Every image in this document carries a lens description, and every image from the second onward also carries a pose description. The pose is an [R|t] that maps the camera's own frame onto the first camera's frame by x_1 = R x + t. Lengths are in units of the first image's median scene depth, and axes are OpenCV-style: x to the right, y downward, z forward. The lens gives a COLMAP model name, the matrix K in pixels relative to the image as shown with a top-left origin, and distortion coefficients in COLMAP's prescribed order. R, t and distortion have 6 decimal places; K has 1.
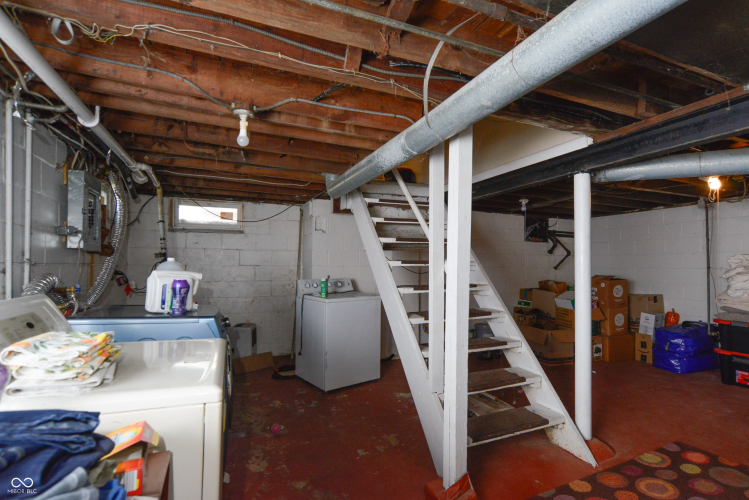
lens RADIAL K [[371.1, 0, 380.4], [0, 371.1, 253.6], [0, 0, 1]] dist [-0.017751, 0.014932]
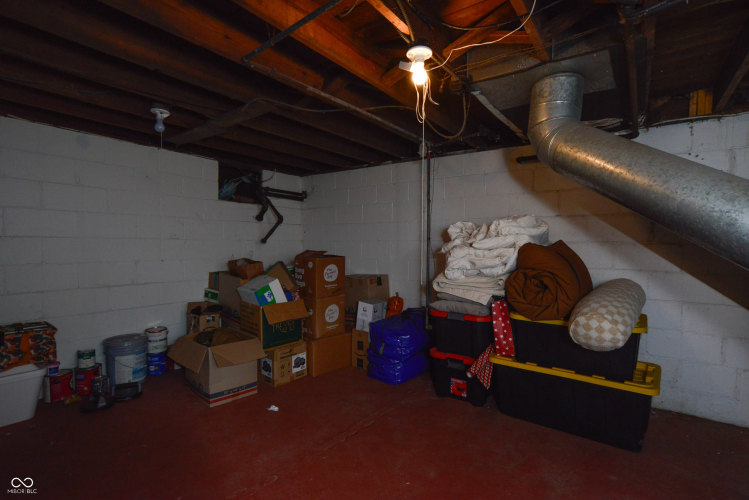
lens RADIAL K [[371.1, 0, 372.9], [0, 371.1, 249.7], [0, 0, 1]] dist [-0.017751, 0.014932]
pose [[0.868493, -0.009322, 0.495614, 0.368047], [-0.016245, 0.998751, 0.047252, 0.023423], [-0.495435, -0.049090, 0.867257, 0.357633]]
